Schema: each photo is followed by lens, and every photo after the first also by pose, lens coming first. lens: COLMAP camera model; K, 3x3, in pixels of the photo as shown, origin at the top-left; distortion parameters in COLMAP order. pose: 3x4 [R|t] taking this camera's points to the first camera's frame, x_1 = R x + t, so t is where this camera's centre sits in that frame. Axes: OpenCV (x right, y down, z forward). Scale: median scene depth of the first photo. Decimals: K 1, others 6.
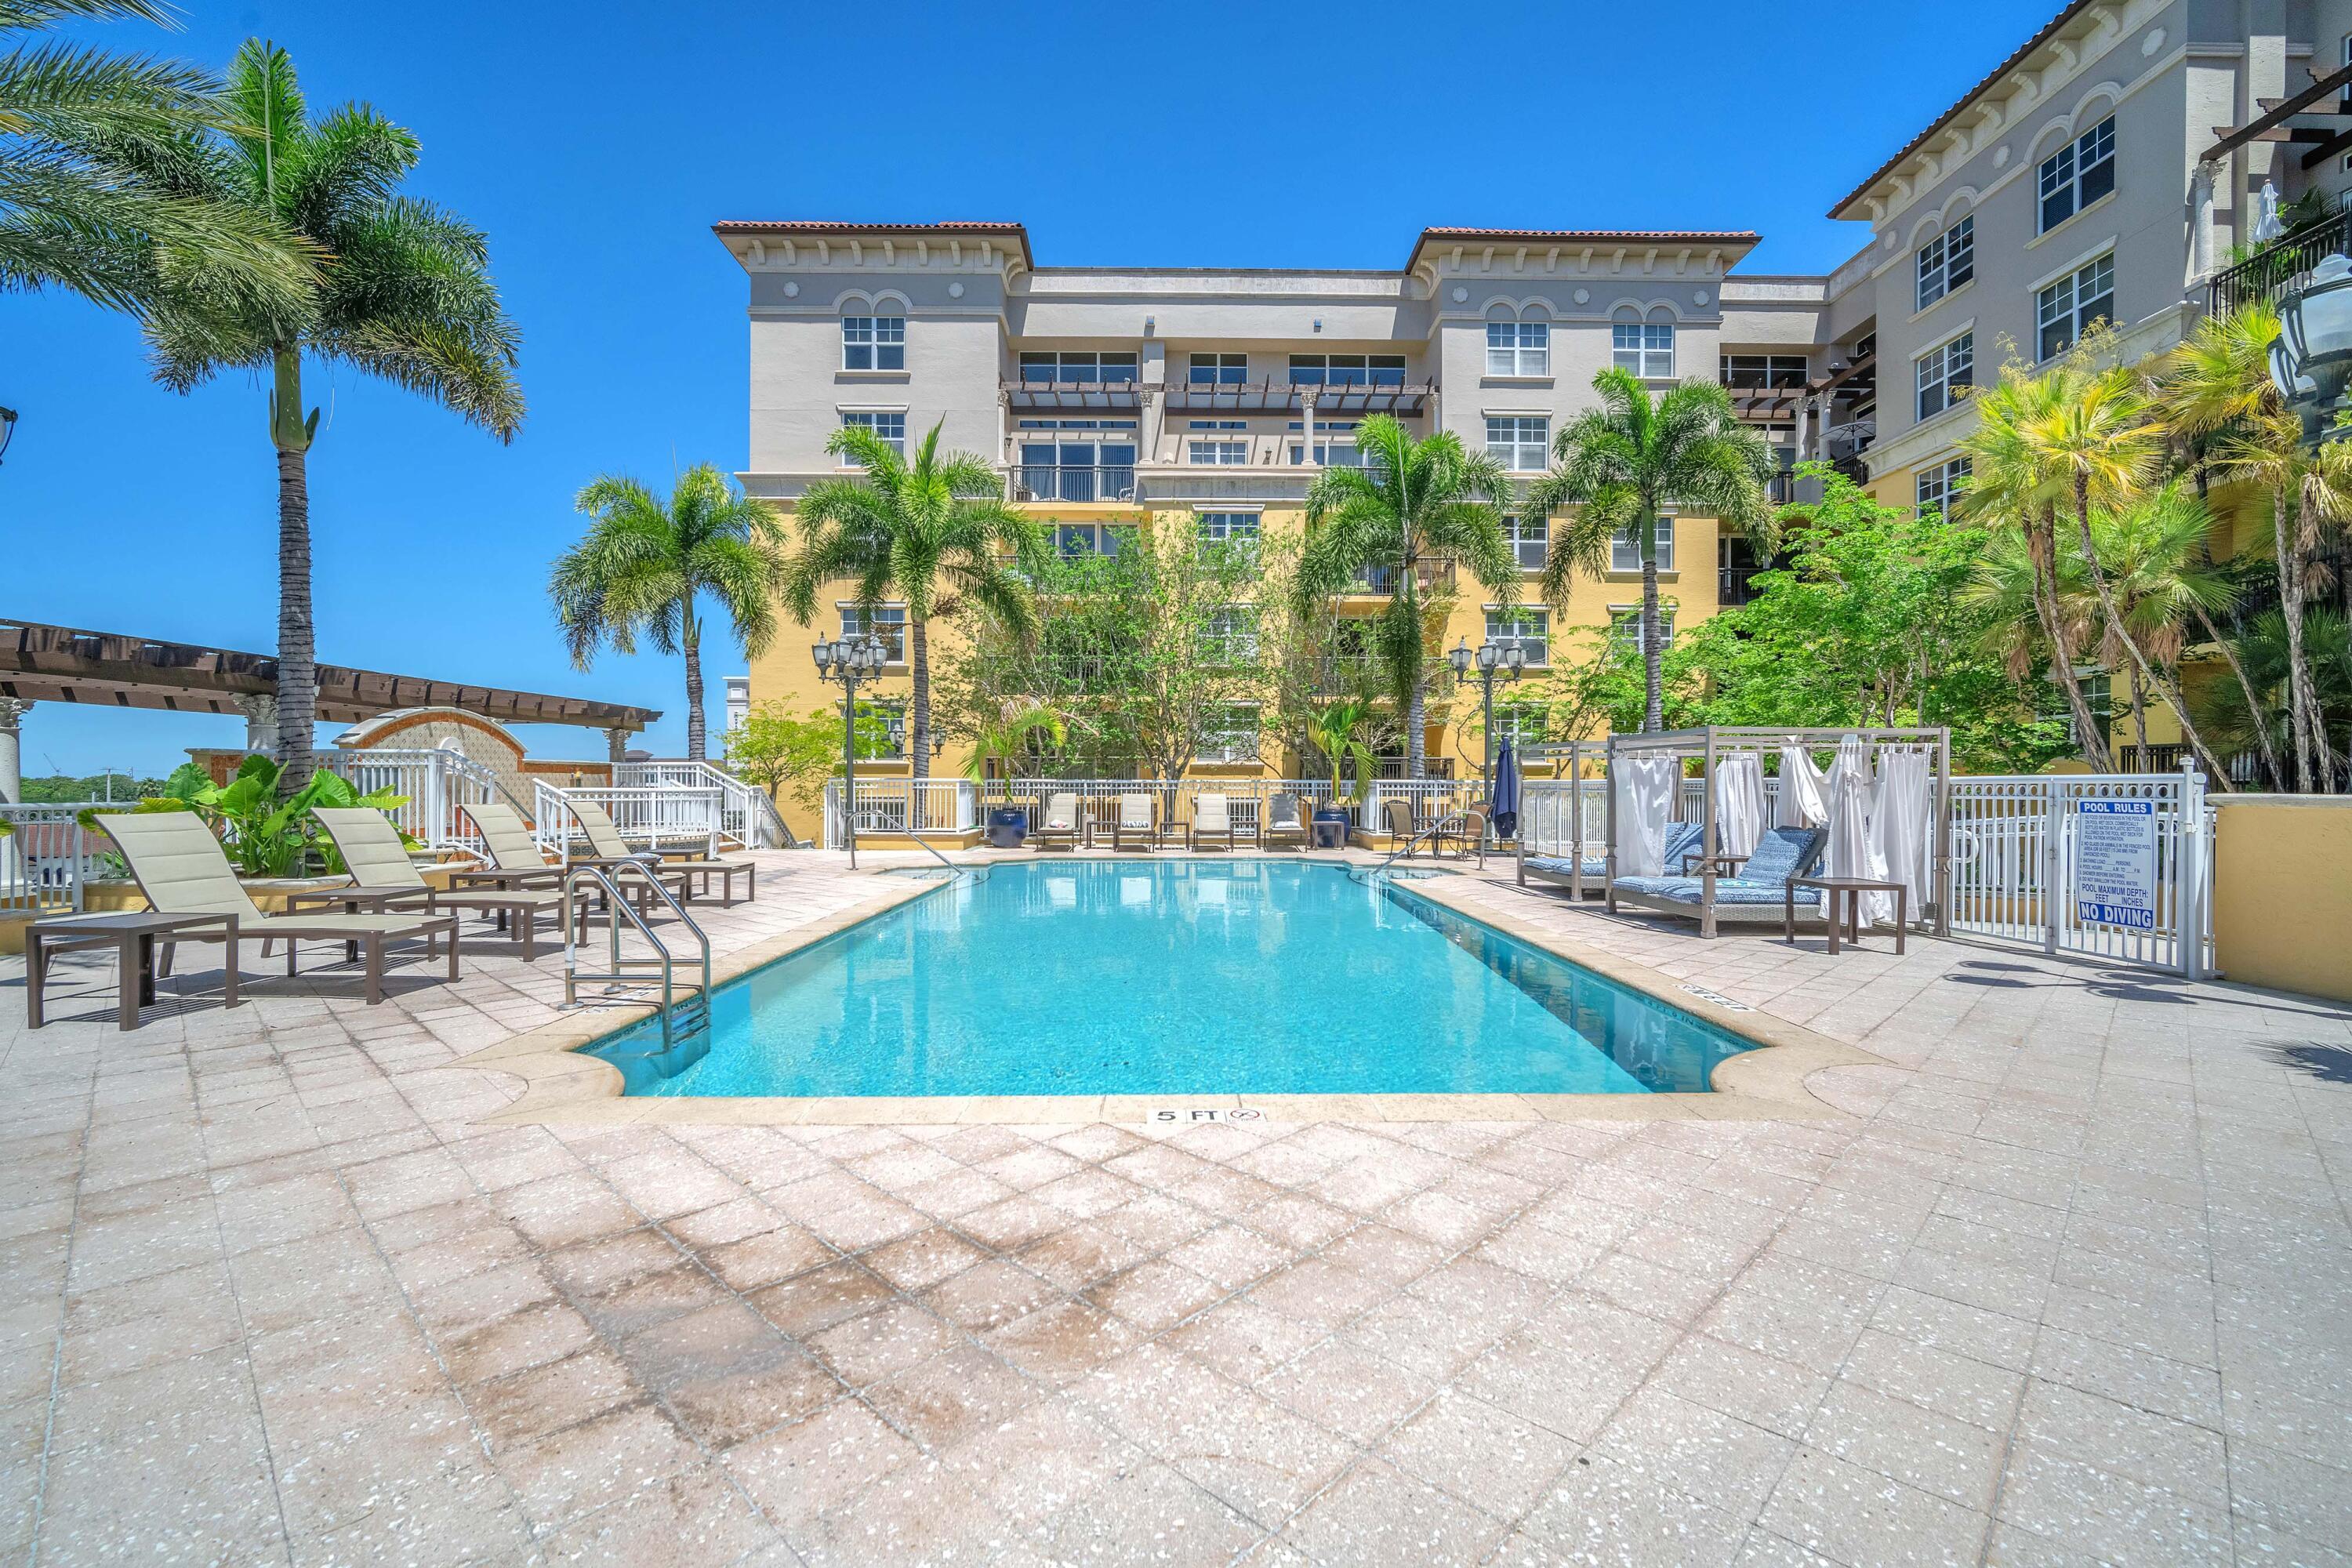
lens RADIAL K [[1004.2, 0, 1186.4], [0, 1004.2, 770.1], [0, 0, 1]] dist [-0.012285, 0.005001]
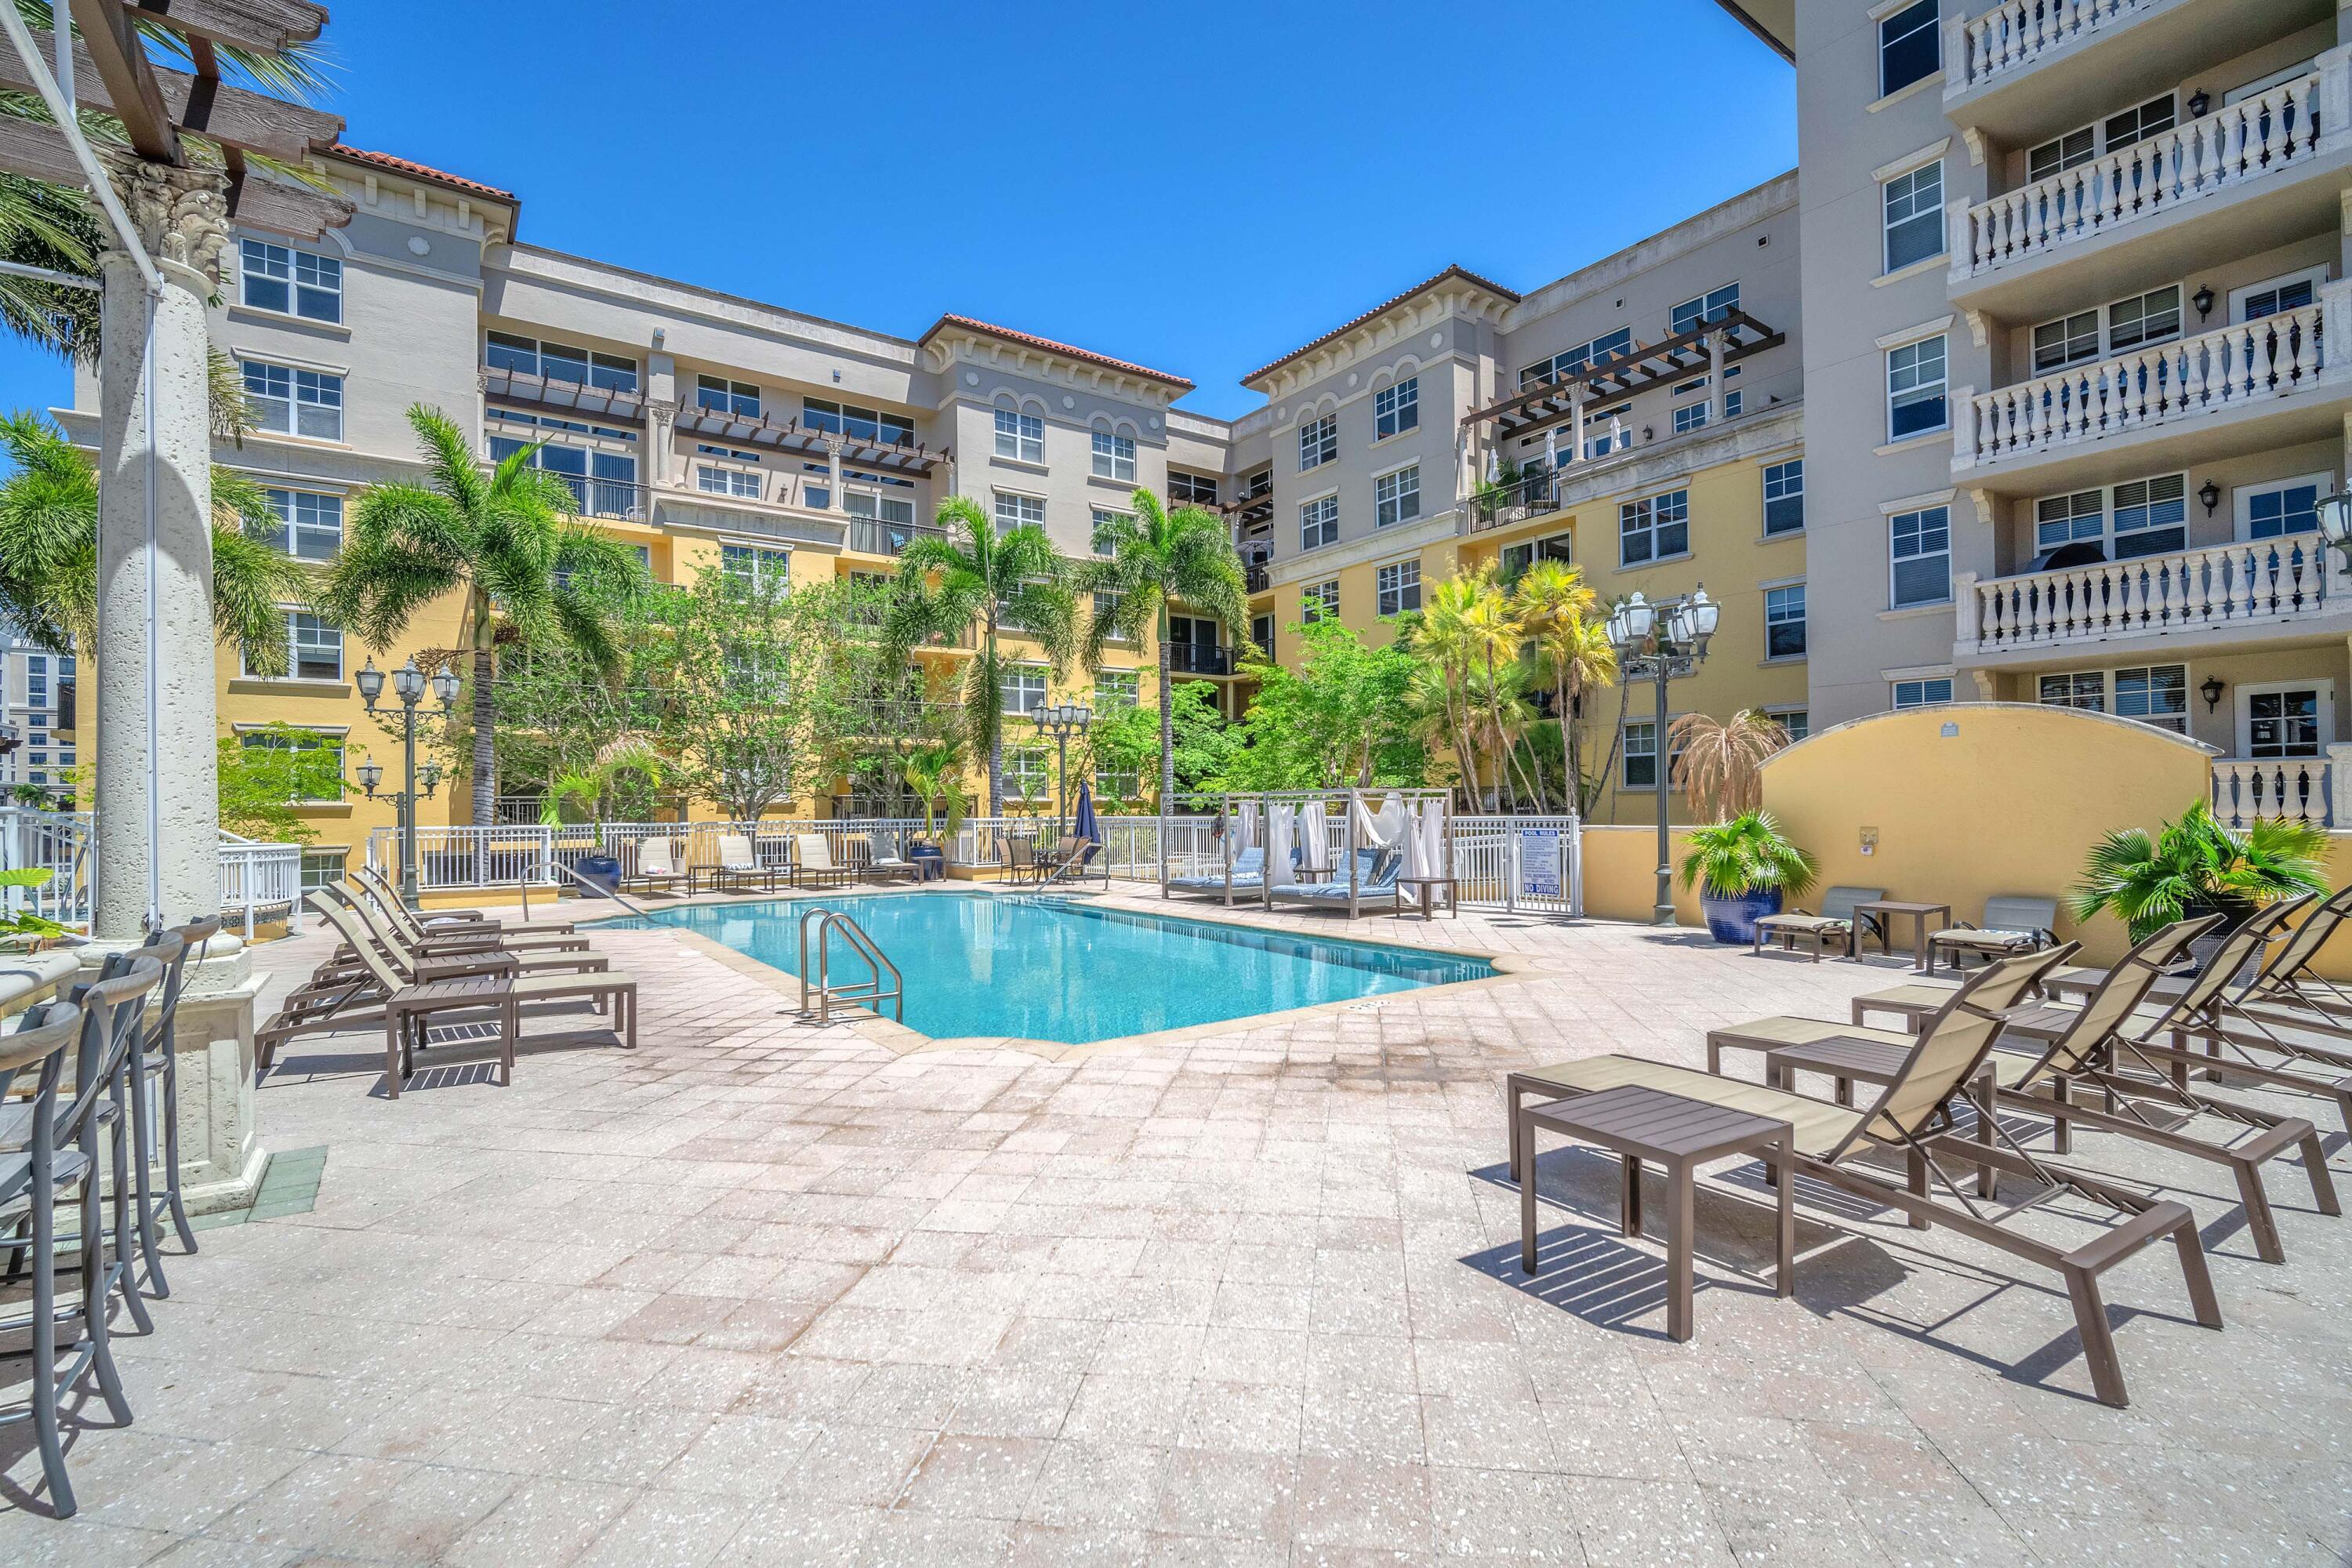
lens RADIAL K [[1004.2, 0, 1186.4], [0, 1004.2, 770.1], [0, 0, 1]] dist [-0.012285, 0.005001]
pose [[0.831573, 0.009104, 0.555341, -0.143726], [0.007255, 0.999602, -0.027252, -0.007361], [-0.555368, 0.026691, 0.831176, -0.047920]]
